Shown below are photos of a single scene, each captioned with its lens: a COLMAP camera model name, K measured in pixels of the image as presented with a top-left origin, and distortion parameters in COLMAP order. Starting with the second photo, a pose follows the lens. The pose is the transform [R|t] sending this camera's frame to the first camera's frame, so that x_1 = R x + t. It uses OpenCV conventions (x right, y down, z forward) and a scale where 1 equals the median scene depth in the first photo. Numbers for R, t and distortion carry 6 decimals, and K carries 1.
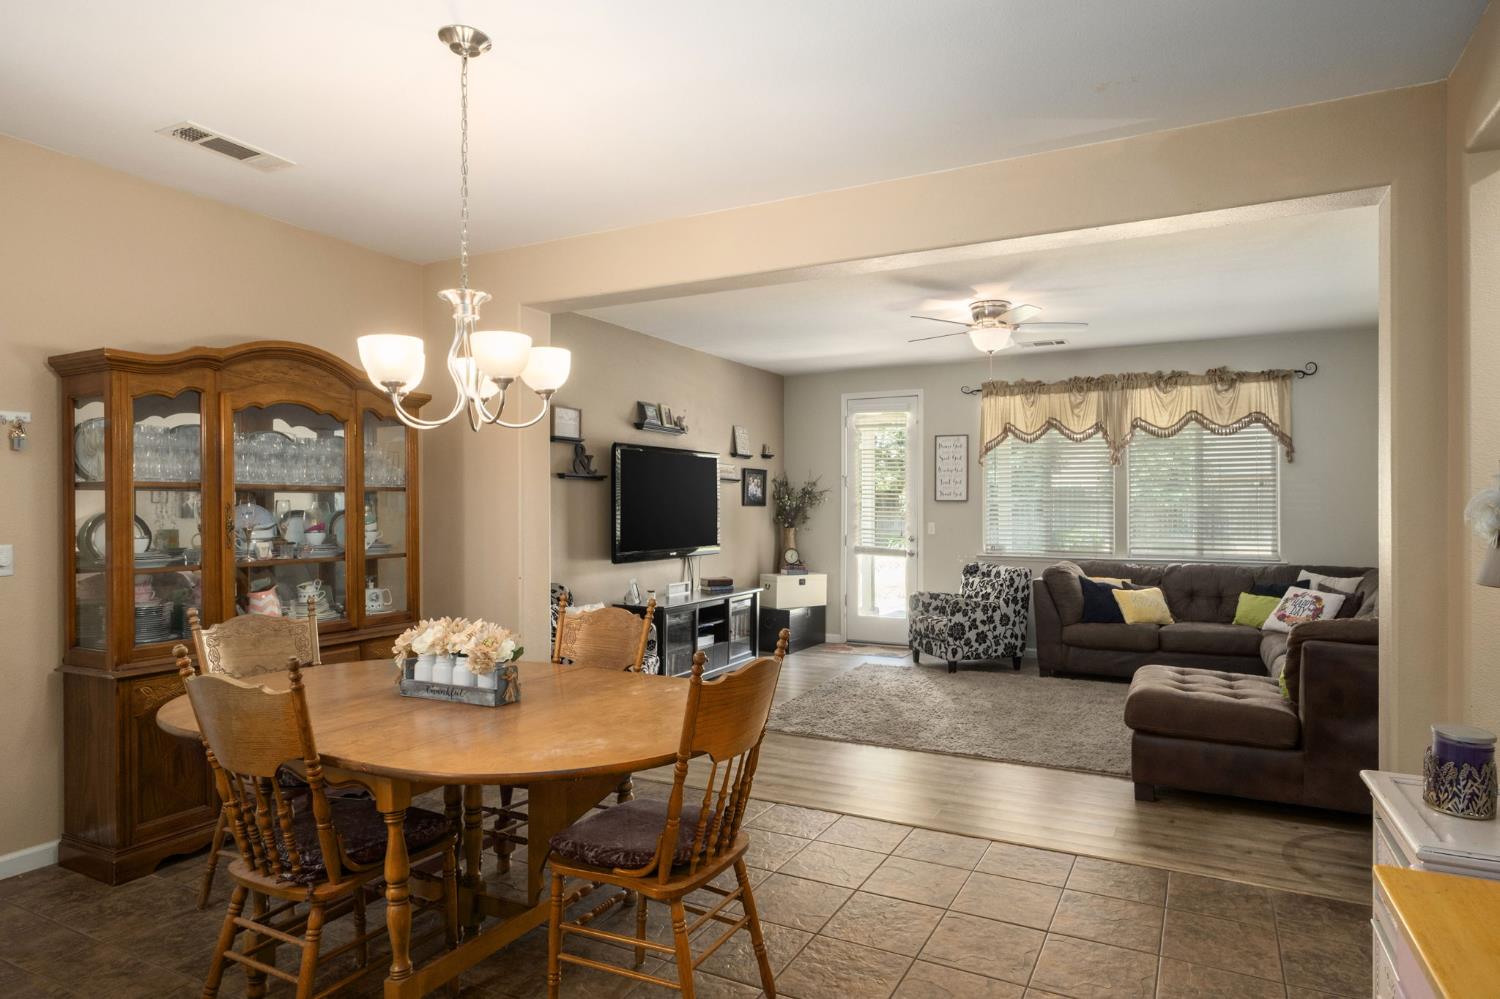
lens RADIAL K [[847.6, 0, 837.9], [0, 847.6, 503.8], [0, 0, 1]] dist [-0.000612, -0.000193]
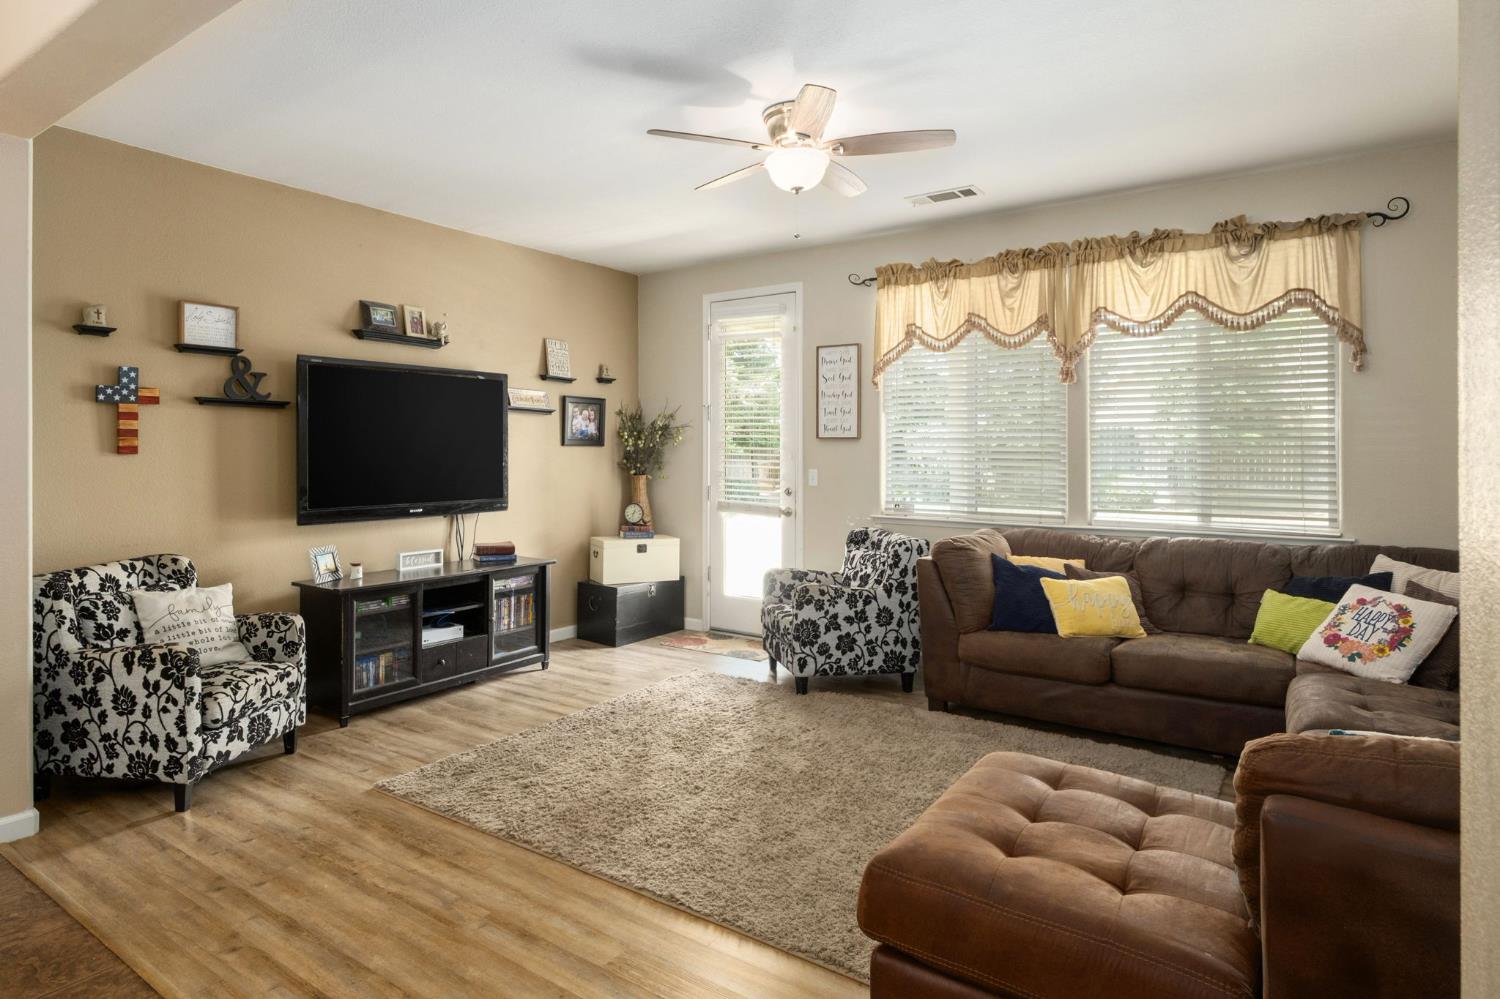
lens RADIAL K [[877.8, 0, 732.0], [0, 877.8, 446.3], [0, 0, 1]] dist [0.000170, 0.000041]
pose [[0.983574, 0.000581, -0.180506, 0.204720], [-0.001025, 0.999997, -0.002371, 0.005494], [0.180504, 0.002517, 0.983571, 0.305373]]
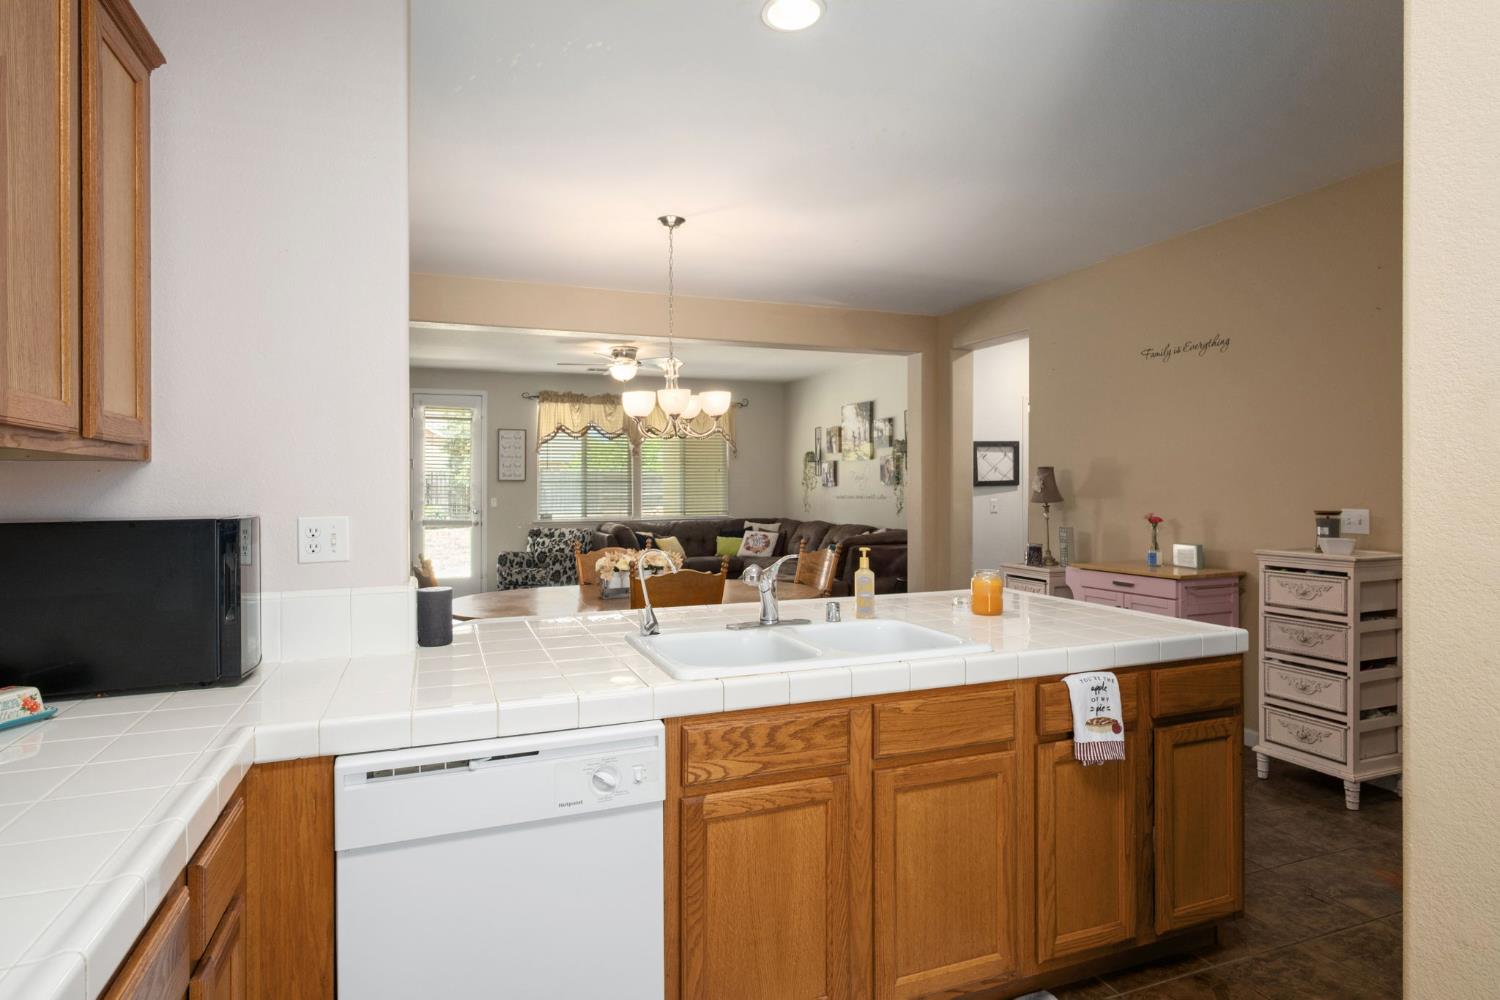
lens RADIAL K [[795.9, 0, 747.5], [0, 795.9, 486.0], [0, 0, 1]] dist [-0.000974, -0.000151]
pose [[0.693128, -0.002874, 0.720809, -0.555815], [0.004944, 0.999987, -0.000767, 0.008297], [-0.720798, 0.004095, 0.693134, -0.101353]]
